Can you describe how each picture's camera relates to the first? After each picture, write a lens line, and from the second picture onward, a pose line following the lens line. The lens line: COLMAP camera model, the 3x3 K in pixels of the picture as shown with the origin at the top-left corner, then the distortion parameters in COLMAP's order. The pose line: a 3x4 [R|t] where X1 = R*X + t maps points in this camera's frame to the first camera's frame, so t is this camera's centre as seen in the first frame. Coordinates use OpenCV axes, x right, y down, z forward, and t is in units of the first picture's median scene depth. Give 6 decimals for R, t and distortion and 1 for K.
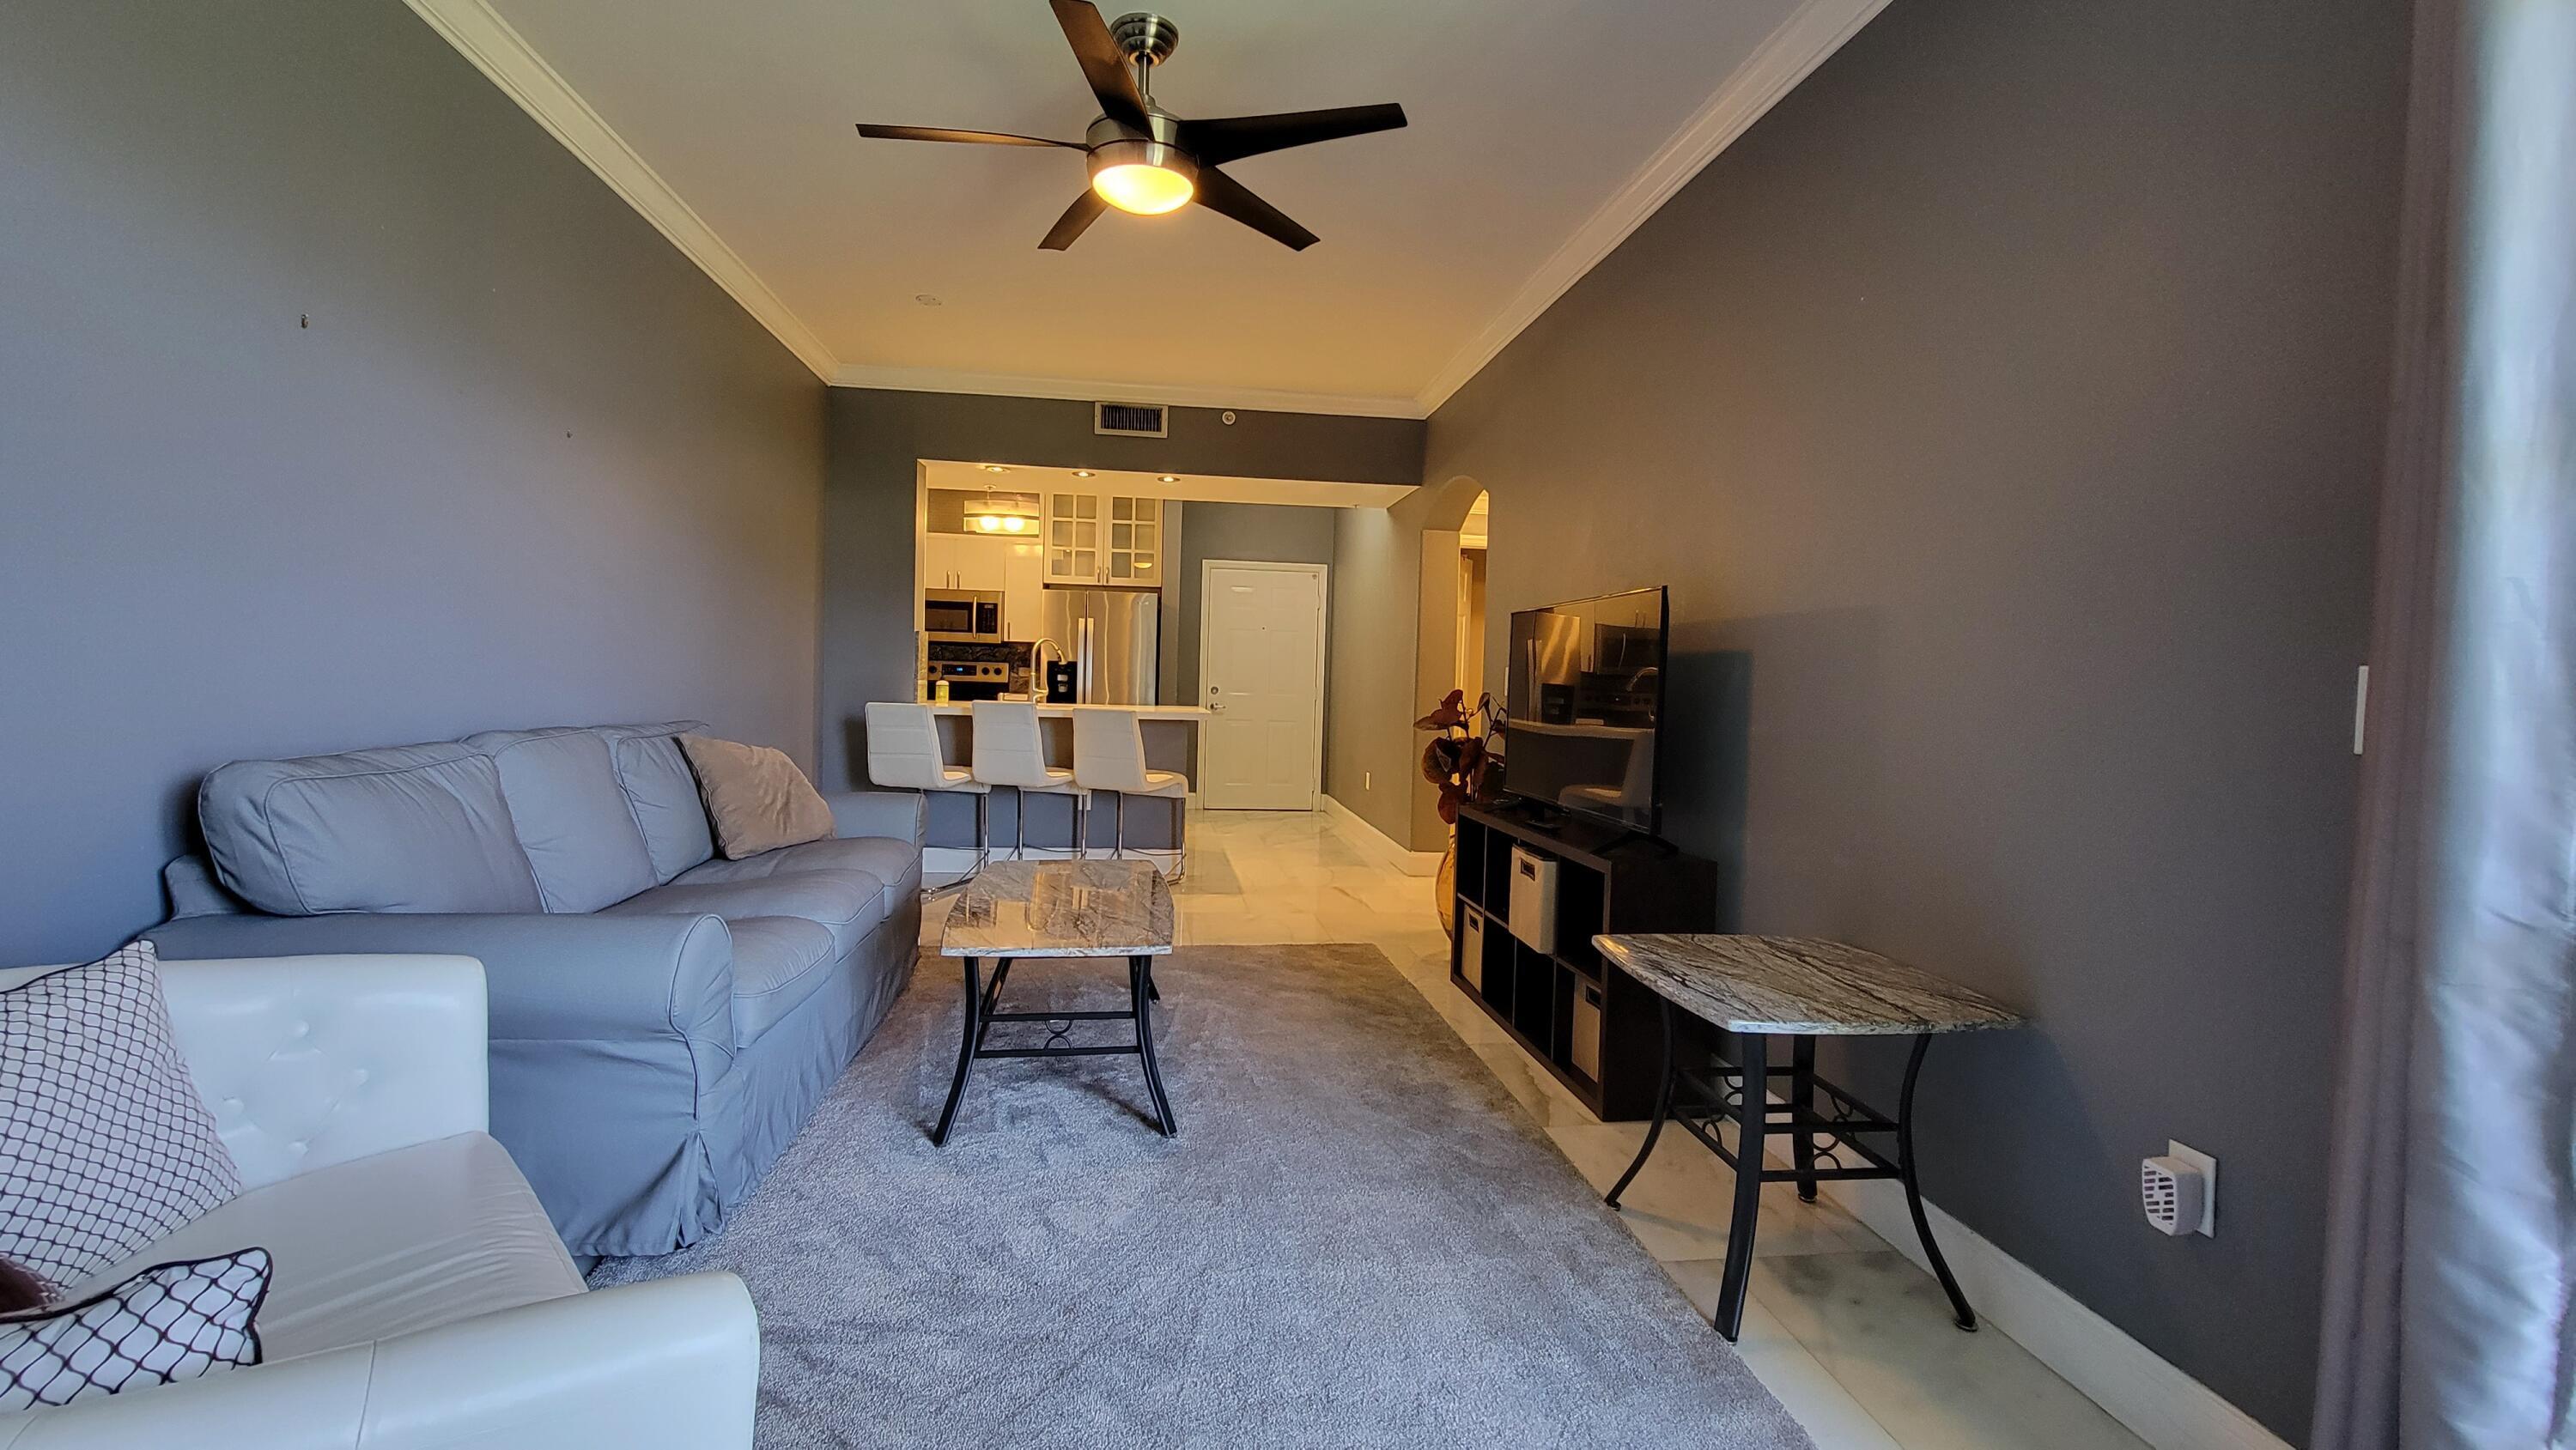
lens RADIAL K [[1059.5, 0, 1280.4], [0, 1059.5, 723.6], [0, 0, 1]] dist [0.002730, -0.000448]
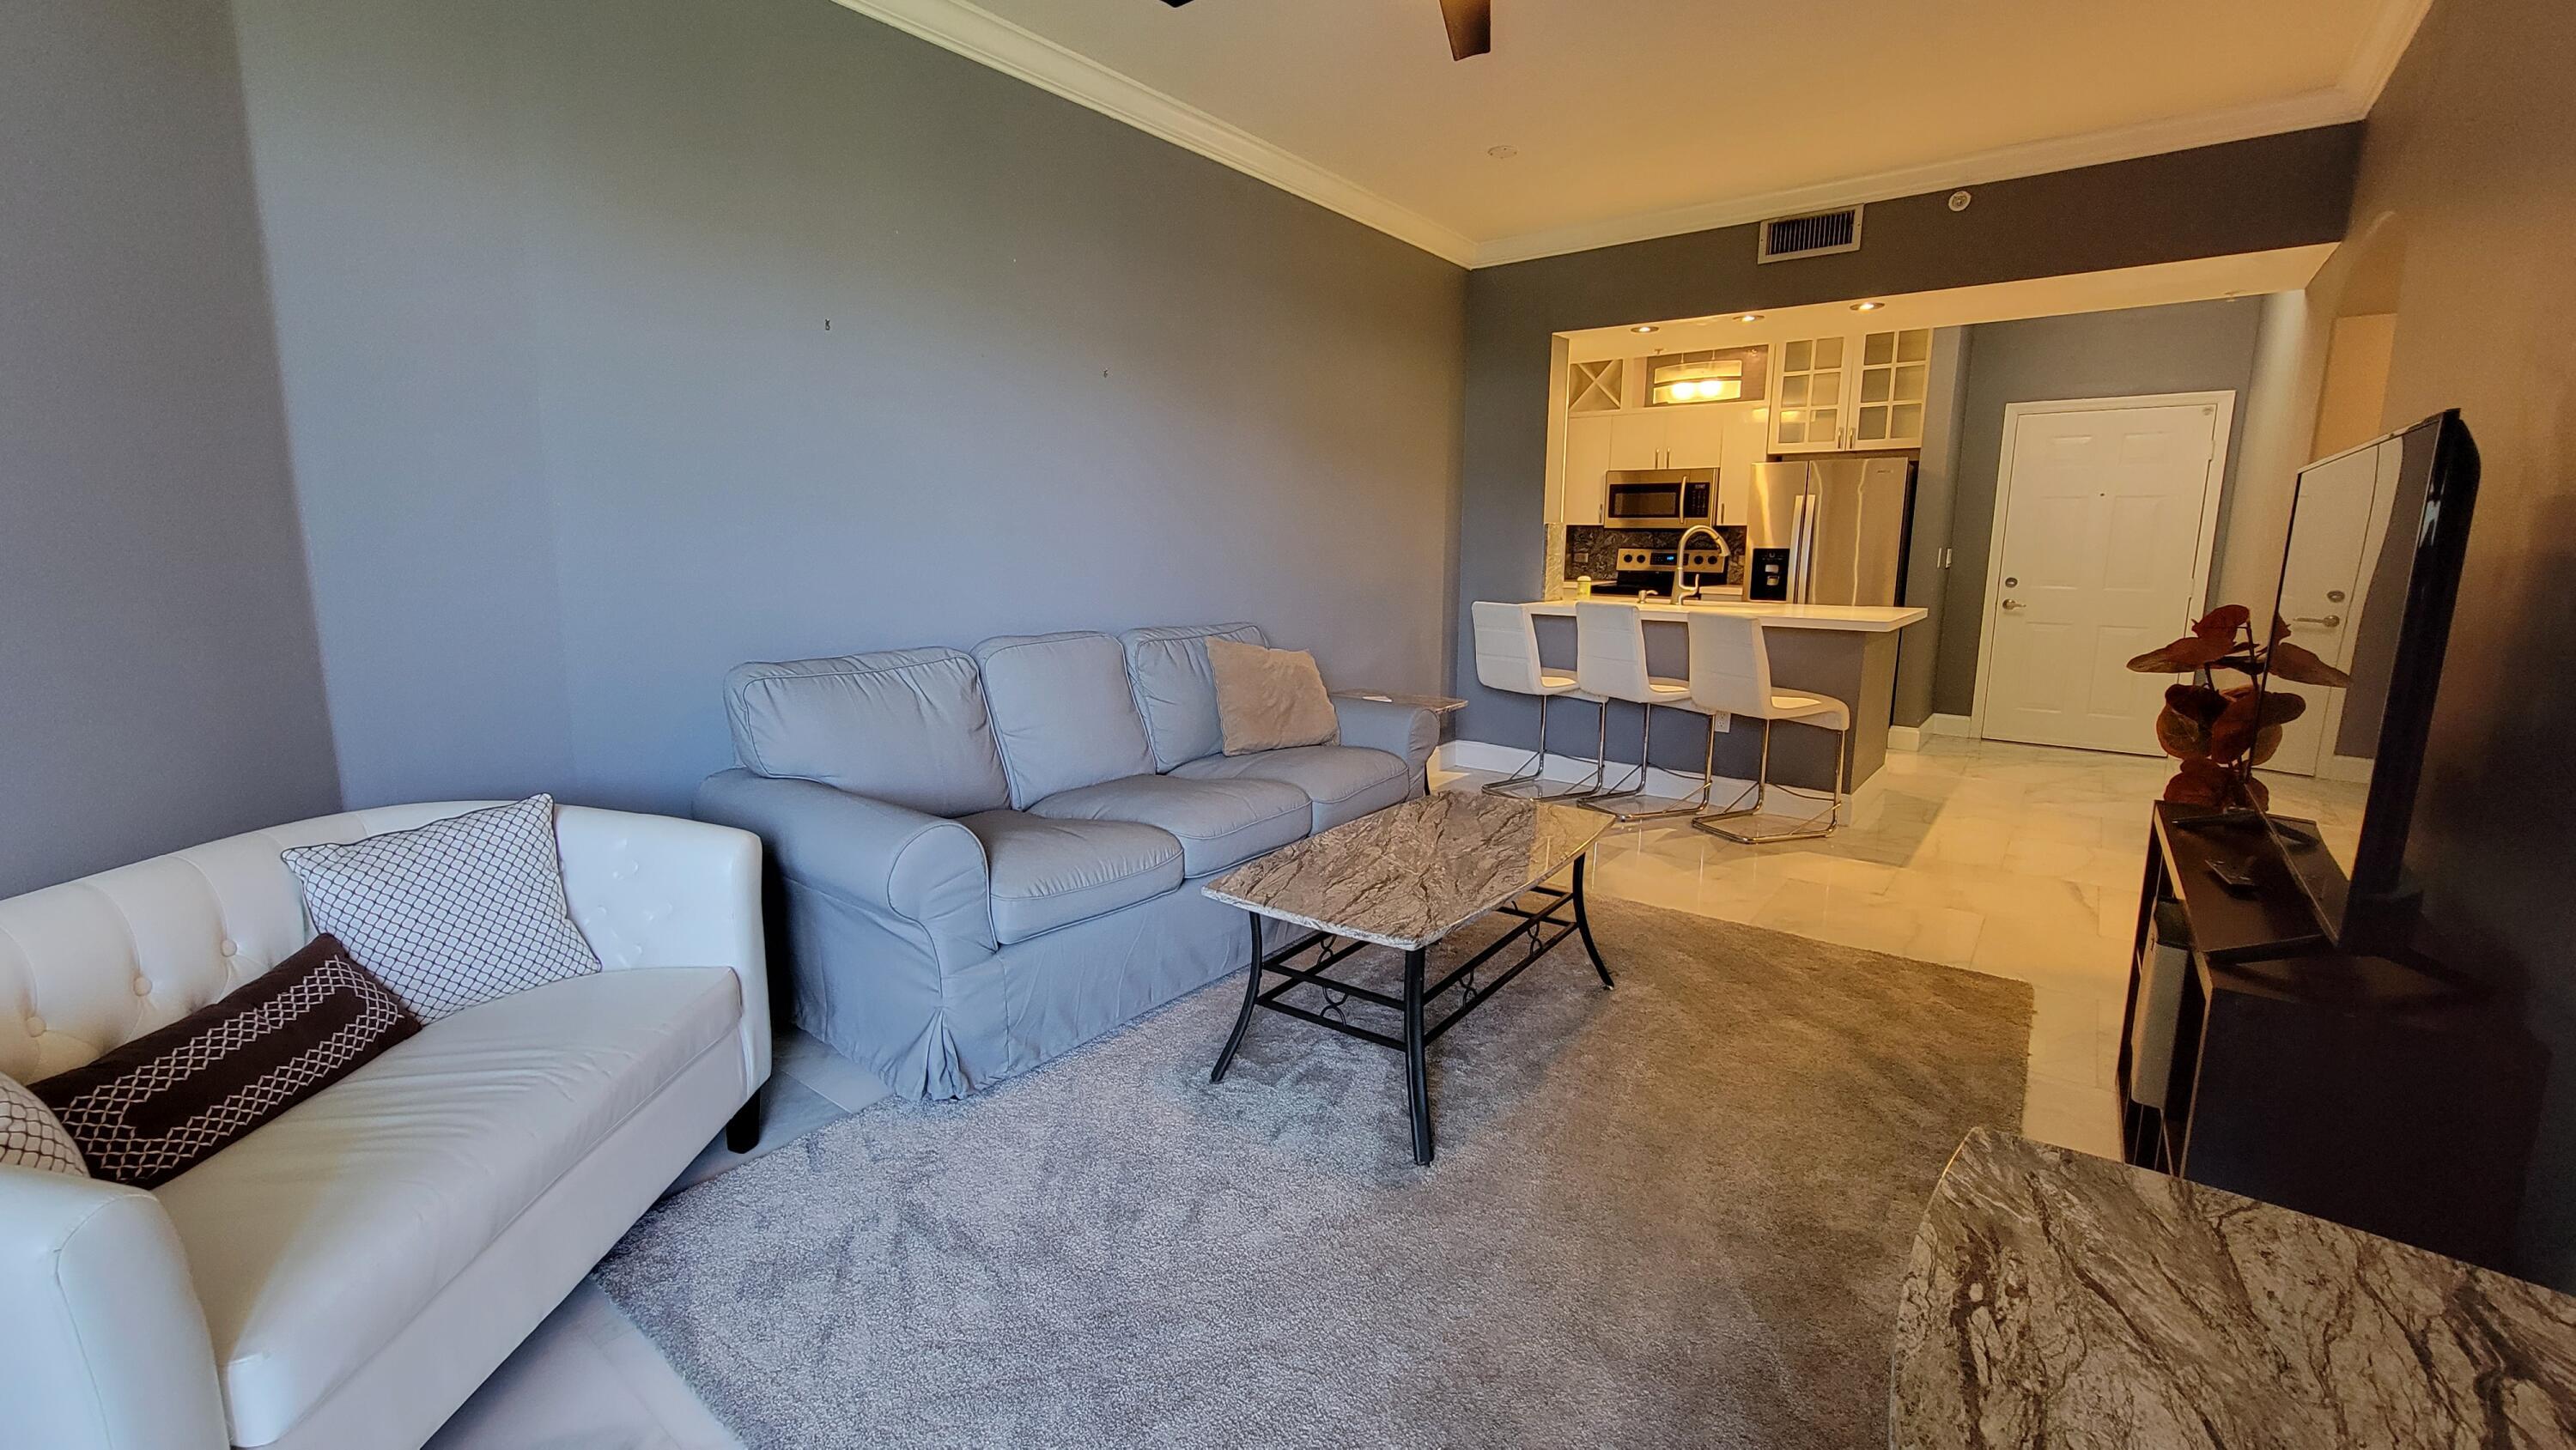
lens RADIAL K [[1059.5, 0, 1281.0], [0, 1059.5, 721.5], [0, 0, 1]] dist [0.002730, -0.000448]
pose [[0.705496, 0.099298, -0.701723, 0.161725], [-0.018910, 0.992421, 0.121422, -0.022804], [0.708461, -0.072393, 0.702027, 0.162184]]
